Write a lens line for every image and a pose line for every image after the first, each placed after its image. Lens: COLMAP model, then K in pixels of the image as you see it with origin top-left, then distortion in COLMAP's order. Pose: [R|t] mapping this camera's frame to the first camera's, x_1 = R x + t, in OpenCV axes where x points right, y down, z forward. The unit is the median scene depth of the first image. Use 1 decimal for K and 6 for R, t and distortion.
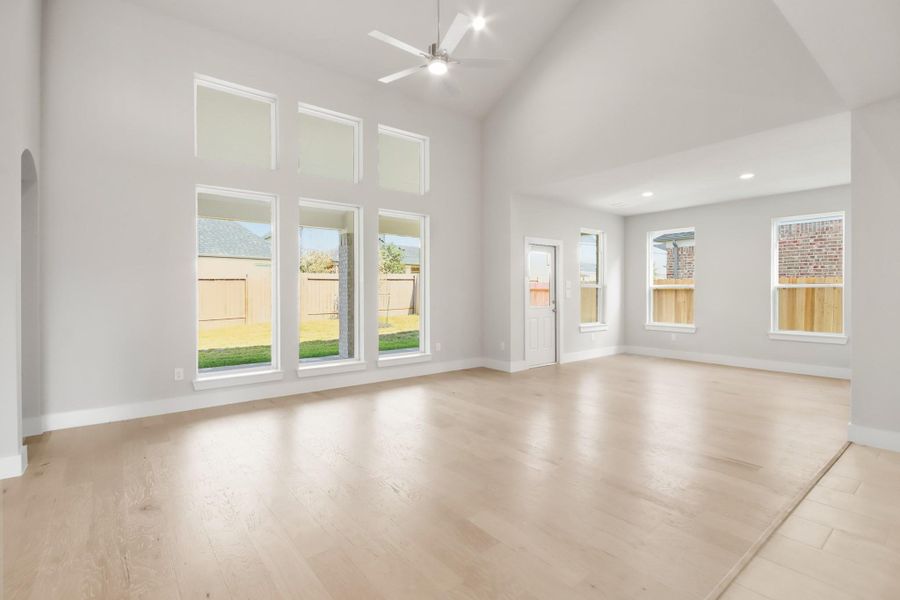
lens RADIAL K [[468.6, 0, 453.1], [0, 468.6, 290.3], [0, 0, 1]] dist [-0.000214, 0.000041]
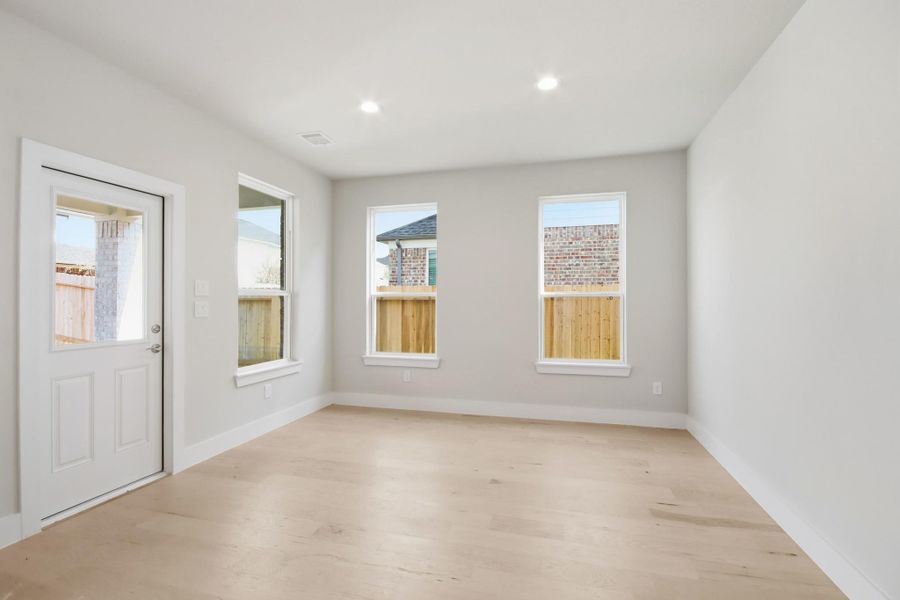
lens RADIAL K [[434.3, 0, 450.0], [0, 434.3, 300.0], [0, 0, 1]] dist [0.001858, 0.000457]
pose [[0.834235, 0.001732, 0.551406, 0.192442], [-0.001053, 0.999998, -0.001548, -0.000121], [-0.551408, 0.000711, 0.834236, 0.469605]]
